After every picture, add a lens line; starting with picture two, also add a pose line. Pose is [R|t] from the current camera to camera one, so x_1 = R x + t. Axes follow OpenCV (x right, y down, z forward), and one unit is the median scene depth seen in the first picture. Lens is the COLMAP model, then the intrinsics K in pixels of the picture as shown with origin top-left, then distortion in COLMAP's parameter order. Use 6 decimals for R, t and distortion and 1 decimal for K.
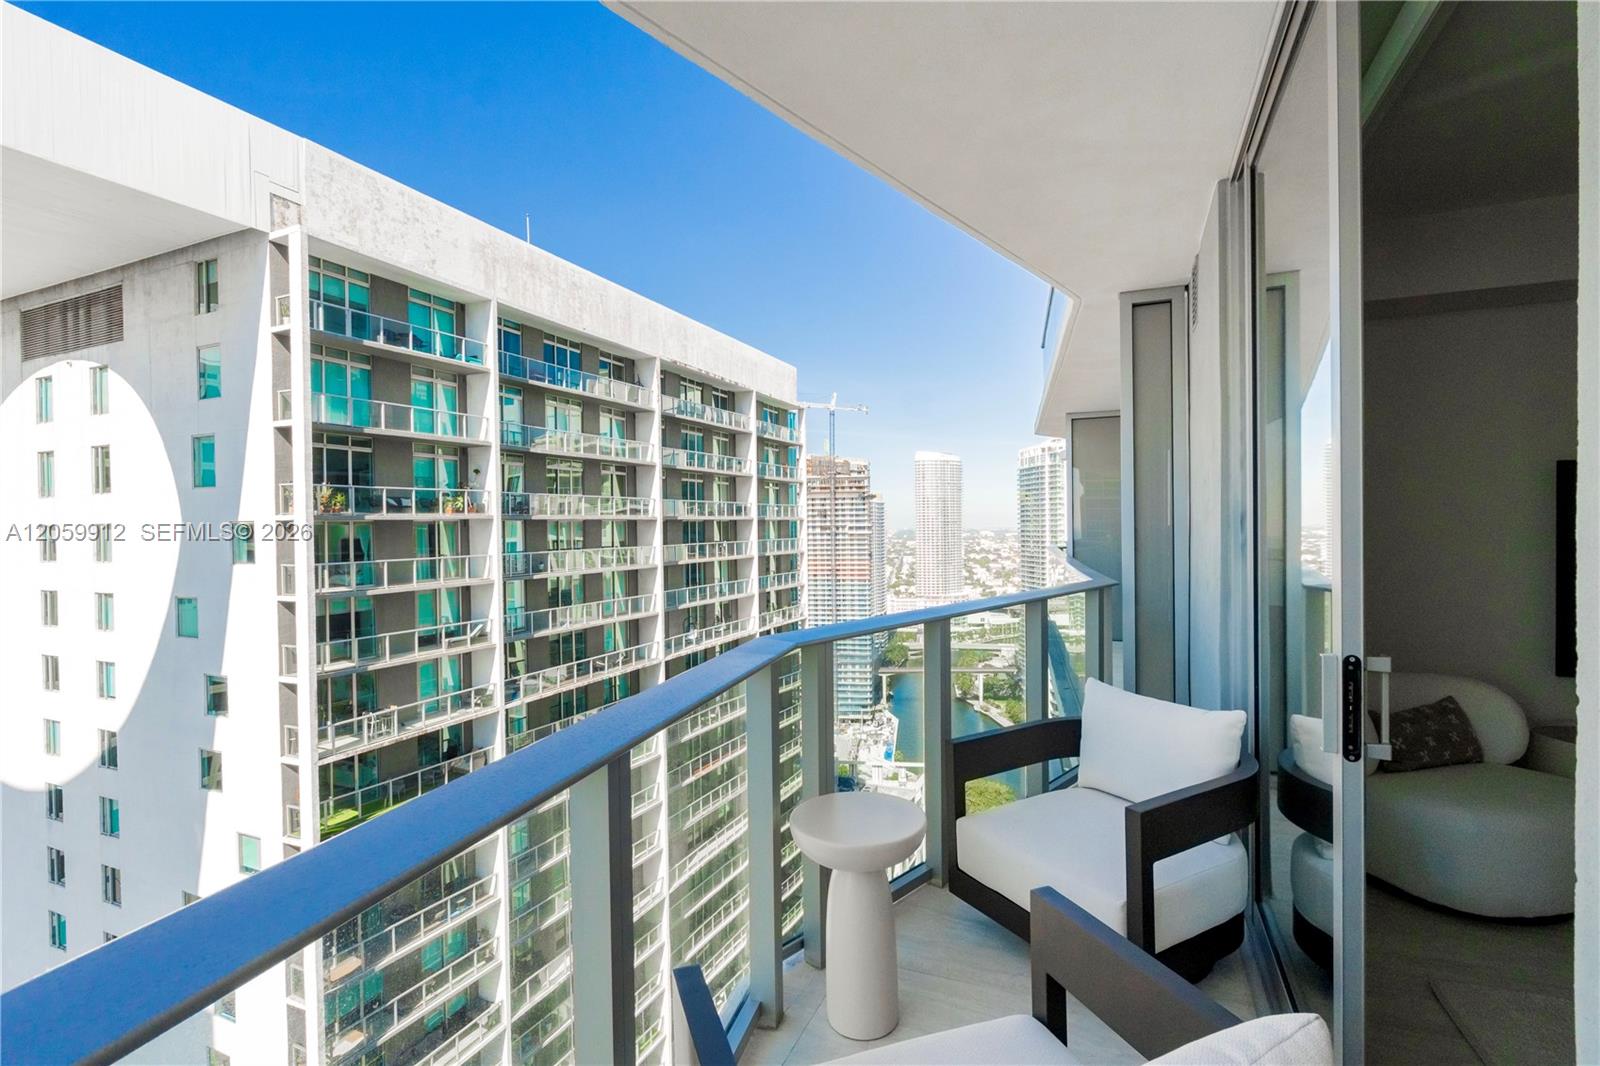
lens RADIAL K [[736.8, 0, 803.7], [0, 736.8, 532.7], [0, 0, 1]] dist [-0.001130, 0.000771]
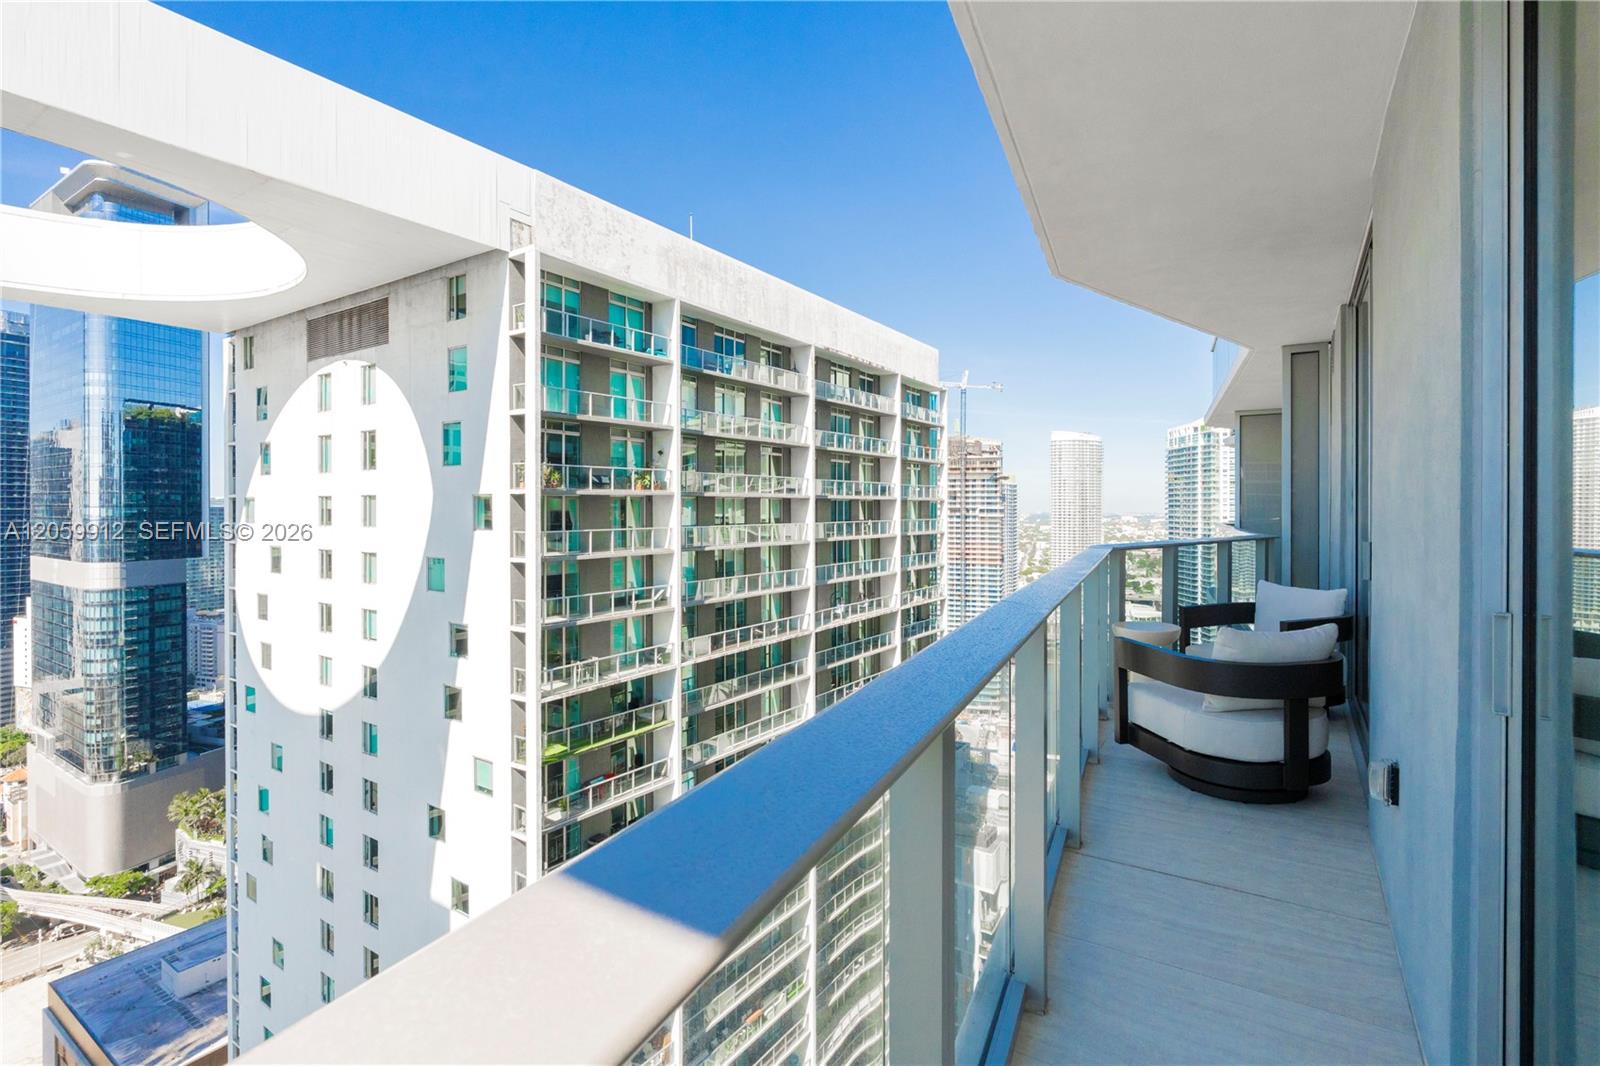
lens RADIAL K [[763.4, 0, 805.7], [0, 763.4, 507.8], [0, 0, 1]] dist [-0.004586, 0.000033]
pose [[0.987732, 0.014562, -0.155476, -0.047265], [-0.015919, 0.999845, -0.007485, 0.005849], [0.155343, 0.009868, 0.987811, -0.113383]]
